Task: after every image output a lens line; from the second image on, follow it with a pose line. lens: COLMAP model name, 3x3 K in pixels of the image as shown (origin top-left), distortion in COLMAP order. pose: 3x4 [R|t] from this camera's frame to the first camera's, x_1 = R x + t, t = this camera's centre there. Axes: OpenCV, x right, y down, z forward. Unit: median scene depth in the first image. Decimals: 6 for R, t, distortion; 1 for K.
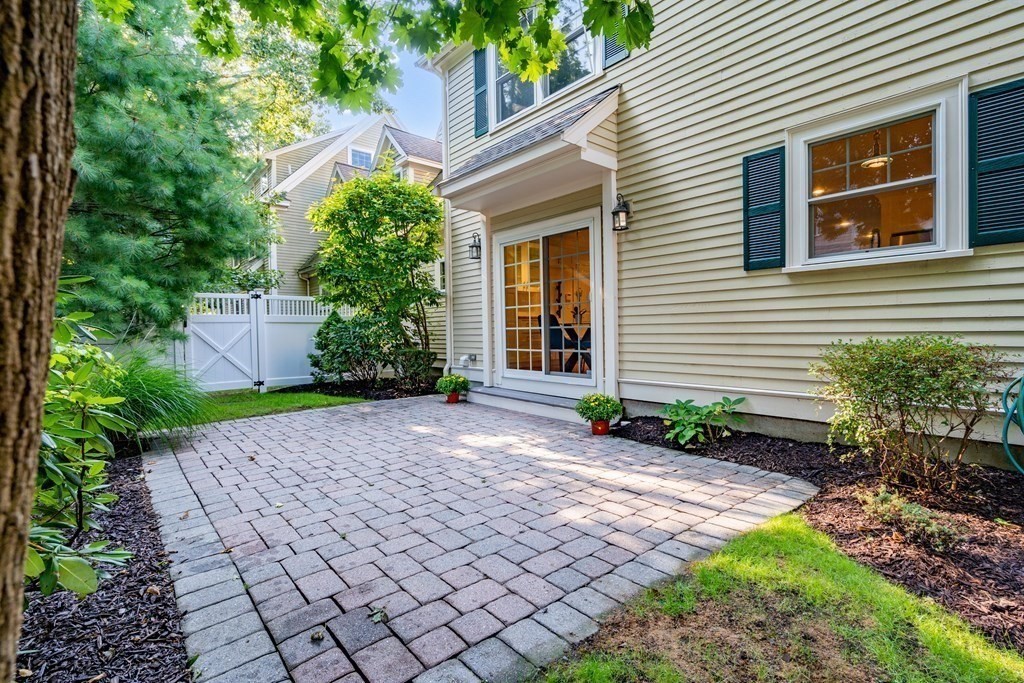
lens RADIAL K [[470.4, 0, 513.4], [0, 470.4, 338.8], [0, 0, 1]] dist [-0.006688, 0.000788]
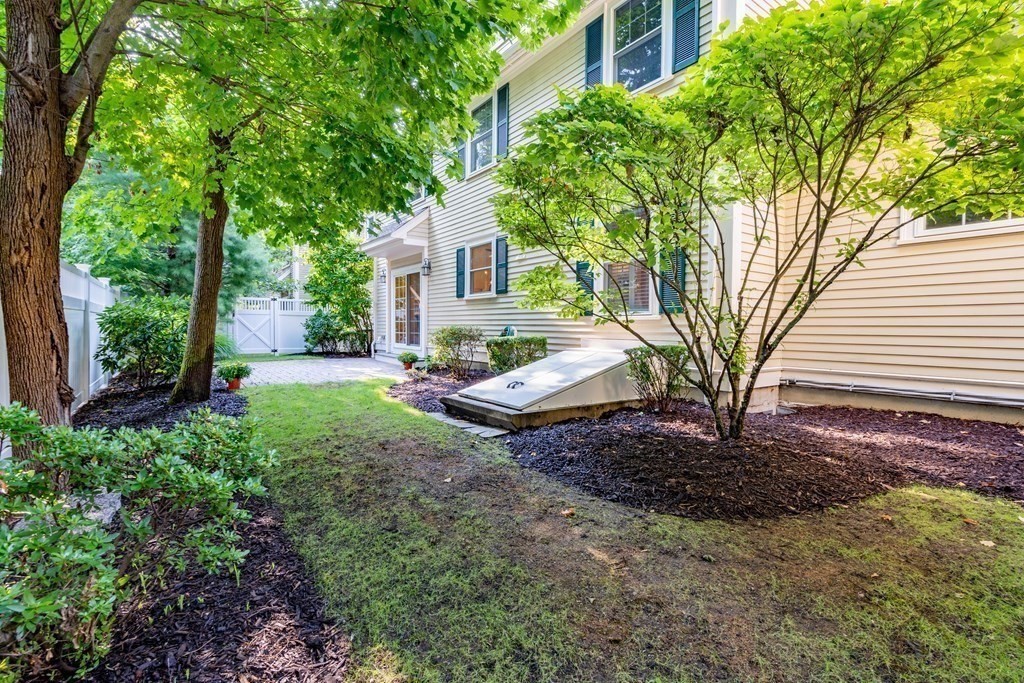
lens RADIAL K [[470.4, 0, 511.1], [0, 470.4, 337.4], [0, 0, 1]] dist [-0.006688, 0.000788]
pose [[0.995644, 0.028598, -0.088746, 0.761127], [-0.028400, 0.999591, 0.003486, 0.027781], [0.088809, -0.000950, 0.996048, -1.019881]]
